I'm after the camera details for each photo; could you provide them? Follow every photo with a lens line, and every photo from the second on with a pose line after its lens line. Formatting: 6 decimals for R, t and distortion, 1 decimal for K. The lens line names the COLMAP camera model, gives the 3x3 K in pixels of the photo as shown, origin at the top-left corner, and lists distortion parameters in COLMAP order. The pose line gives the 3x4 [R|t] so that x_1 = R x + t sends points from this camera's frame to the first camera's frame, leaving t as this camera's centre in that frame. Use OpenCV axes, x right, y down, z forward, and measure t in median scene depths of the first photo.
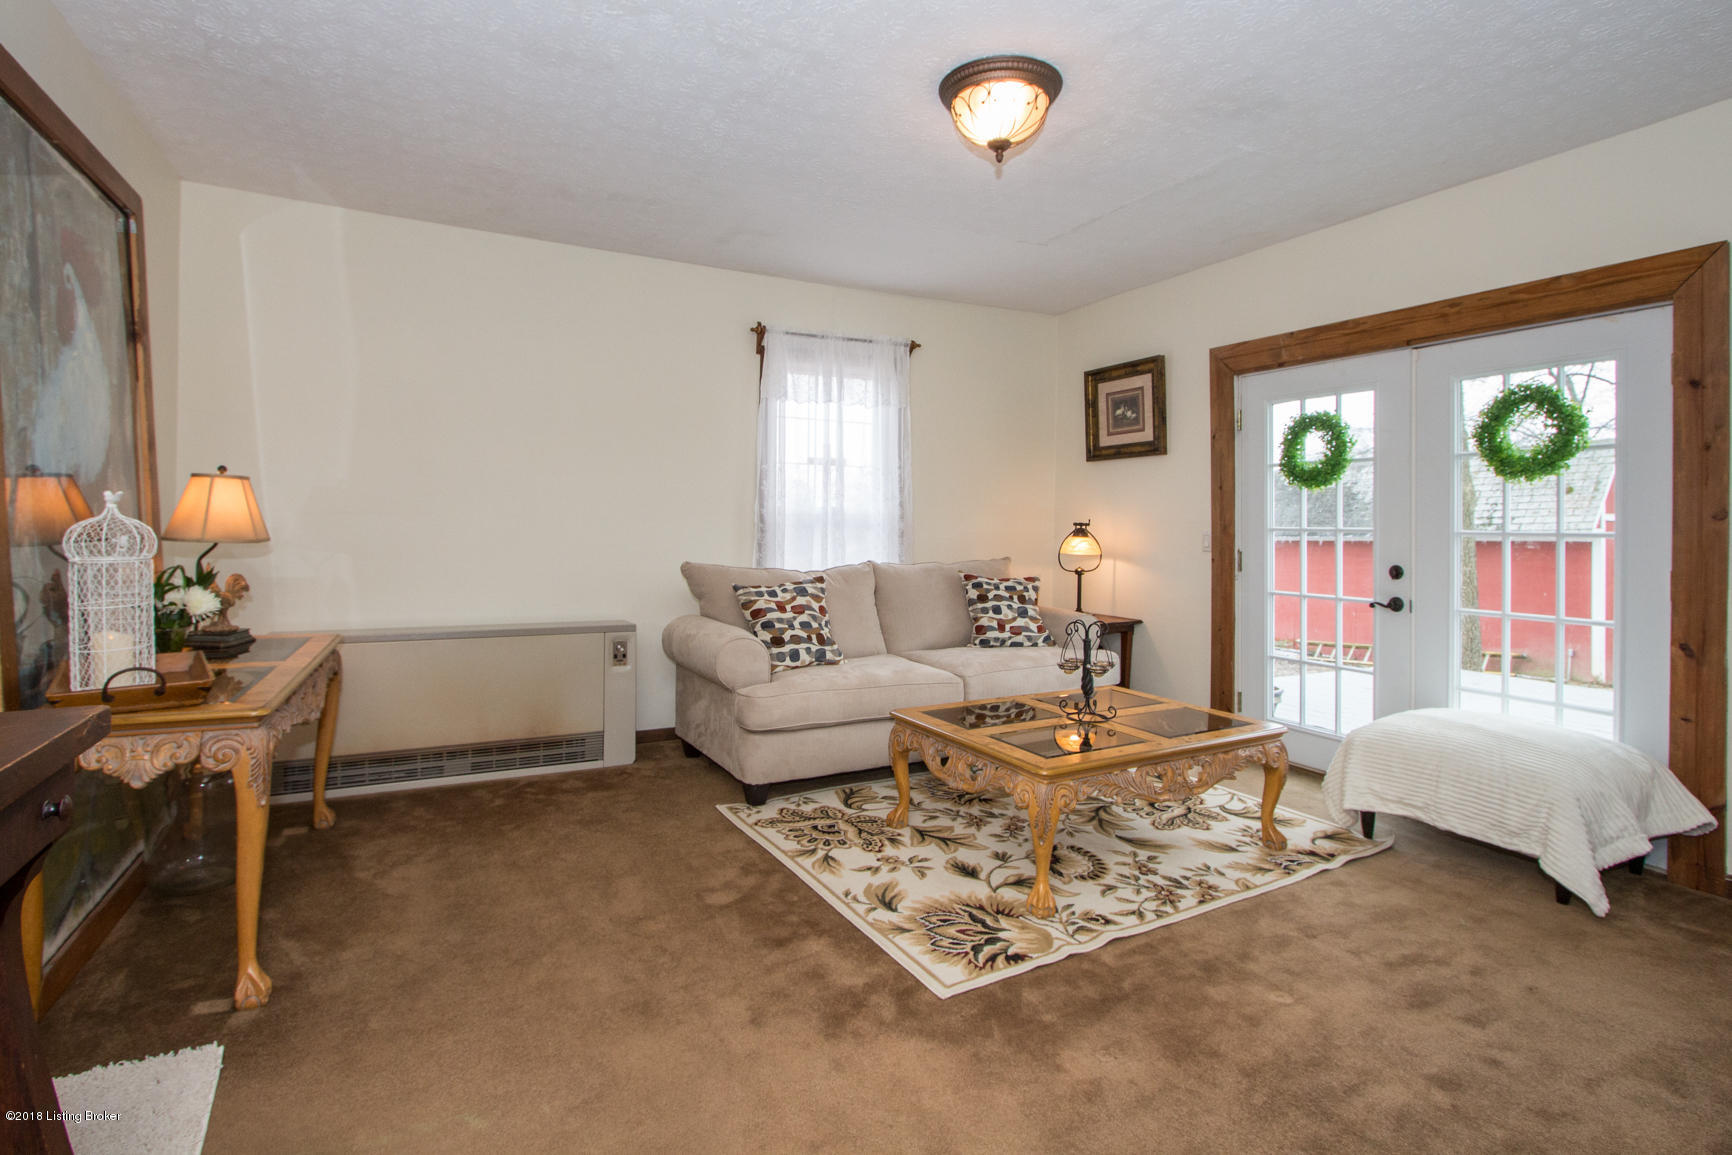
lens RADIAL K [[807.5, 0, 851.3], [0, 807.5, 528.5], [0, 0, 1]] dist [-0.012767, -0.000327]
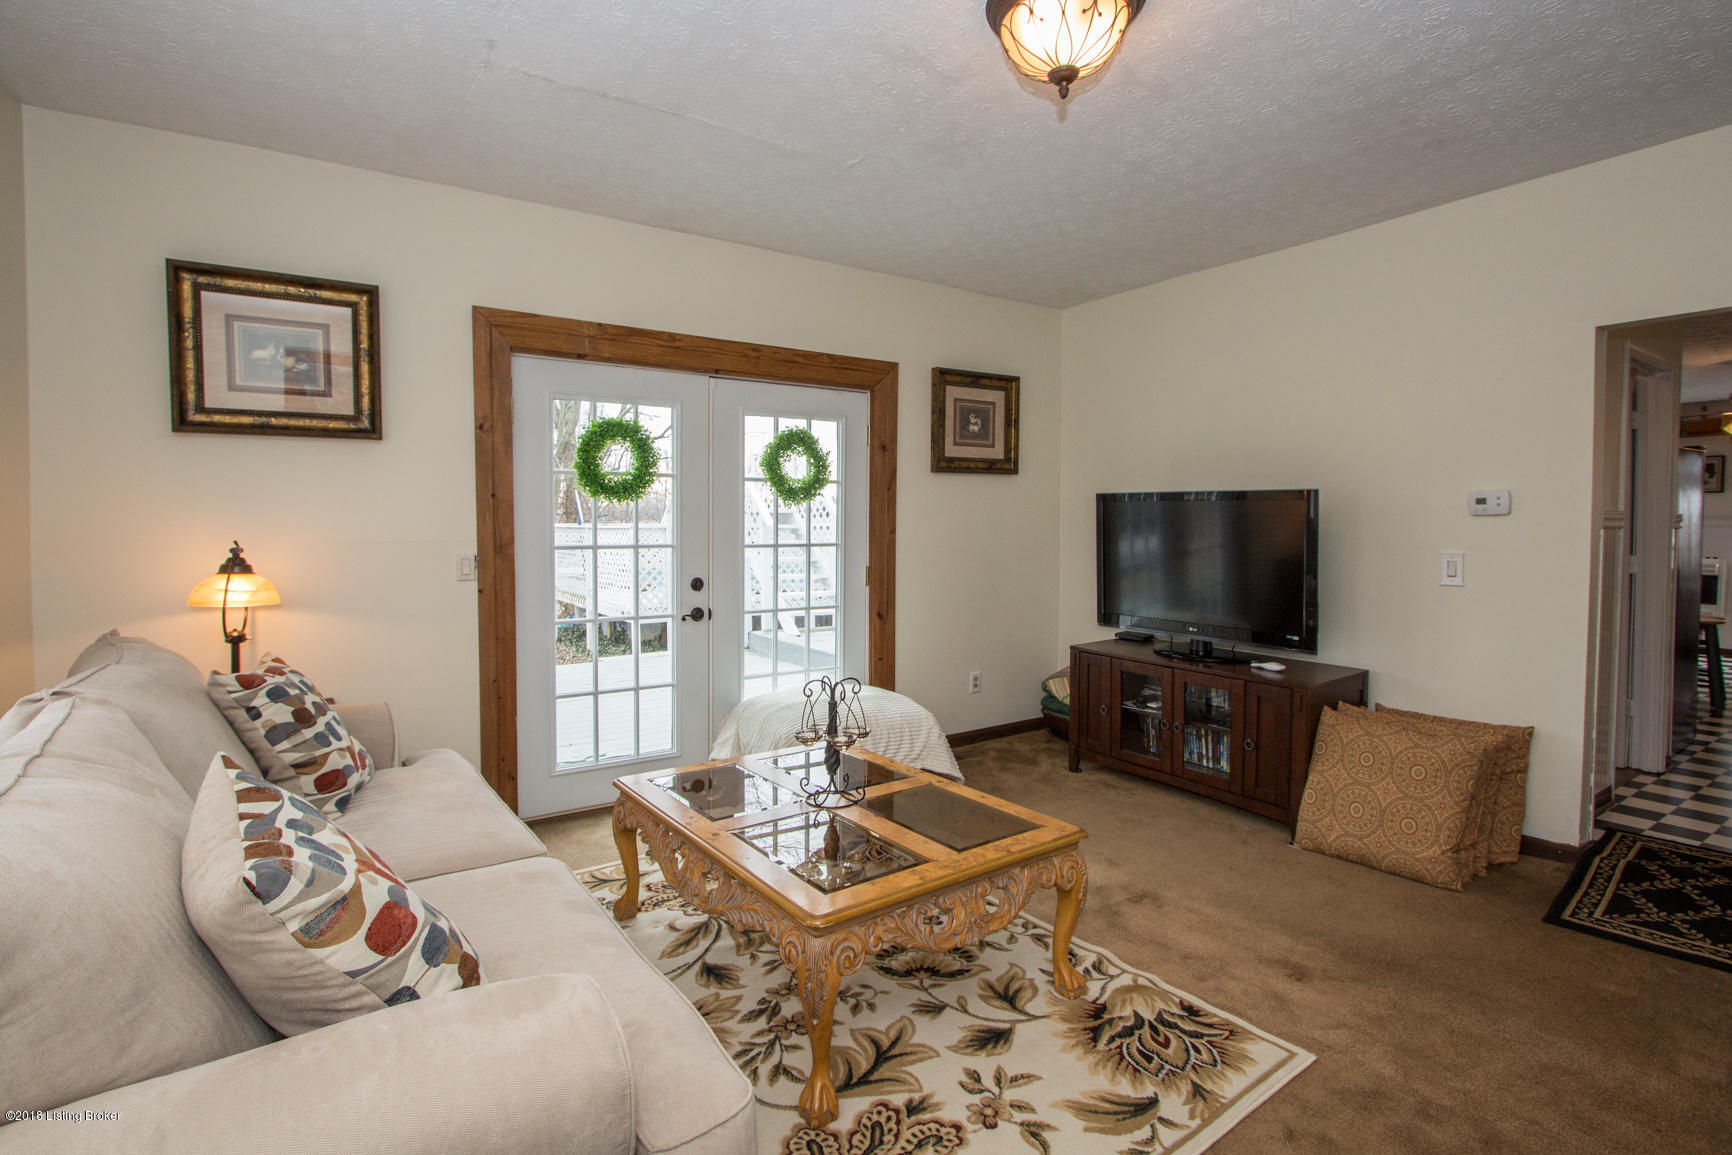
lens RADIAL K [[807.5, 0, 884.8], [0, 807.5, 548.5], [0, 0, 1]] dist [-0.012767, -0.000327]
pose [[-0.101452, -0.033997, 0.994259, -0.492259], [0.013642, 0.999274, 0.035561, -0.033400], [-0.994747, 0.017171, -0.100914, 1.049315]]
